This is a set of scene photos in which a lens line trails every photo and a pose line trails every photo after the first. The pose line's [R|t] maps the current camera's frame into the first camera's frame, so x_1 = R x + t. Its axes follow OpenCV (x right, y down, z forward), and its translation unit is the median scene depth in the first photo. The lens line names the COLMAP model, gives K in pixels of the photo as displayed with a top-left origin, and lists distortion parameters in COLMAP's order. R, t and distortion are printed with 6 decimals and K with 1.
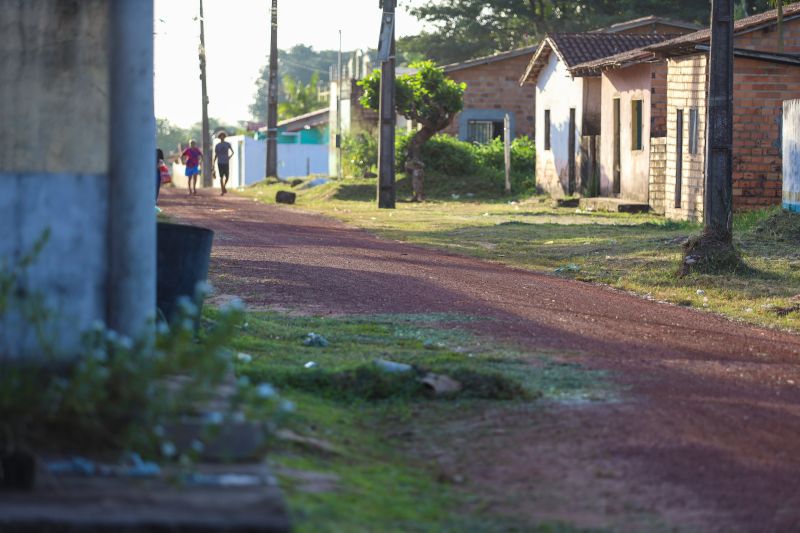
lens RADIAL K [[3410.2, 0, 397.9], [0, 3410.2, 264.4], [0, 0, 1]] dist [0.930485, 0.000000]
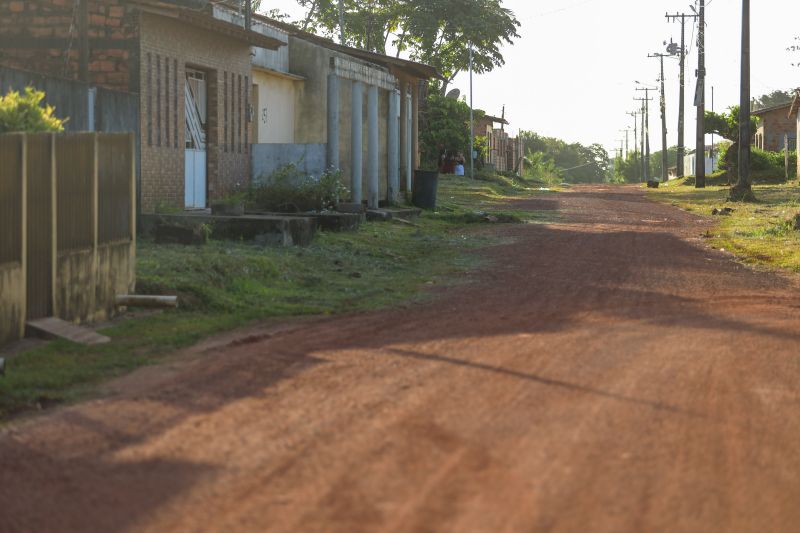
lens RADIAL K [[3138.2, 0, 398.5], [0, 3138.2, 265.9], [0, 0, 1]] dist [0.574830, 0.000000]
pose [[0.976823, -0.008636, -0.213874, 0.192457], [0.006962, 0.999939, -0.008580, 0.036658], [0.213935, 0.006892, 0.976823, -0.635272]]
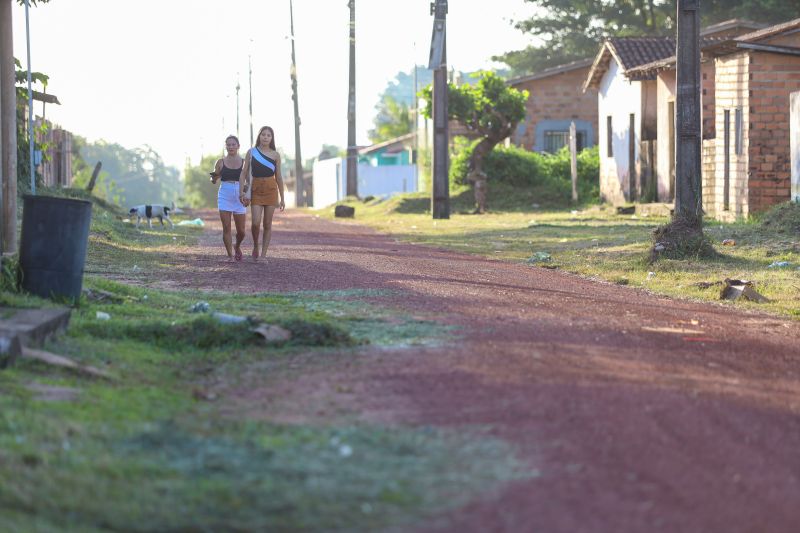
lens RADIAL K [[3696.3, 0, 405.7], [0, 3696.3, 273.6], [0, 0, 1]] dist [0.974442, 0.000000]
pose [[0.998355, -0.019090, -0.054071, 0.042981], [0.018483, 0.999761, -0.011715, 0.011171], [0.054281, 0.010696, 0.998468, -0.058864]]
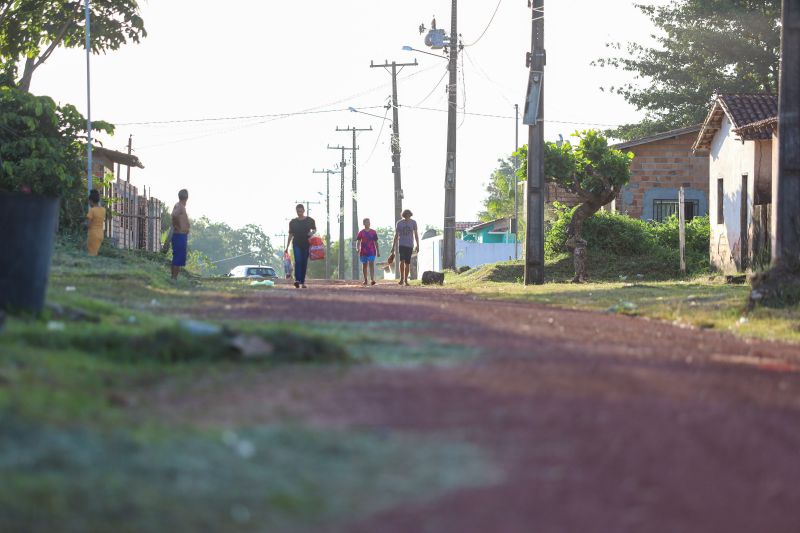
lens RADIAL K [[3696.3, 0, 404.0], [0, 3696.3, 273.4], [0, 0, 1]] dist [0.974442, 0.000000]
pose [[0.995866, -0.005400, -0.090669, 0.050524], [0.001673, 0.999152, -0.041135, 0.020239], [0.090814, 0.040813, 0.995031, 0.018906]]
